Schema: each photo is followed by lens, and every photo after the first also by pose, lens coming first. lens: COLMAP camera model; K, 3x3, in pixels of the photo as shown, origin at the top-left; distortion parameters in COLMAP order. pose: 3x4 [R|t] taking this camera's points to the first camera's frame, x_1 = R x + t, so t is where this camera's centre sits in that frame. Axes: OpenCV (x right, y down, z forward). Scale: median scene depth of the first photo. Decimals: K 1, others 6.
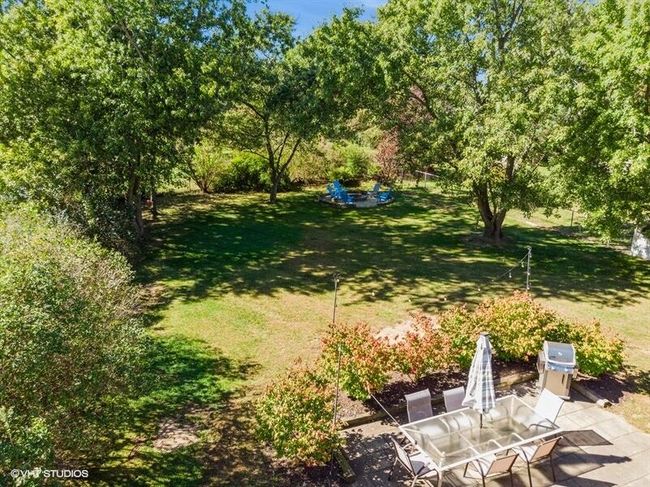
lens RADIAL K [[486.3, 0, 330.8], [0, 486.3, 242.6], [0, 0, 1]] dist [0.002332, 0.006537]
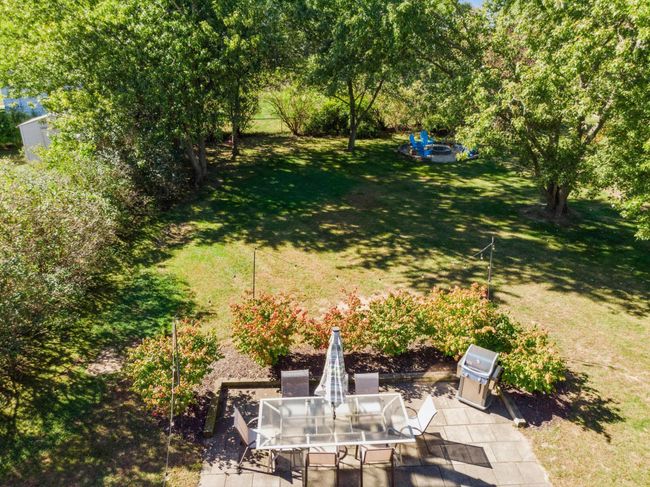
lens RADIAL K [[486.3, 0, 327.2], [0, 486.3, 243.4], [0, 0, 1]] dist [0.002332, 0.006537]
pose [[0.946072, 0.127875, -0.297651, 0.270078], [-0.087939, 0.985670, 0.143946, -0.057469], [0.311793, -0.110008, 0.943760, 0.045884]]
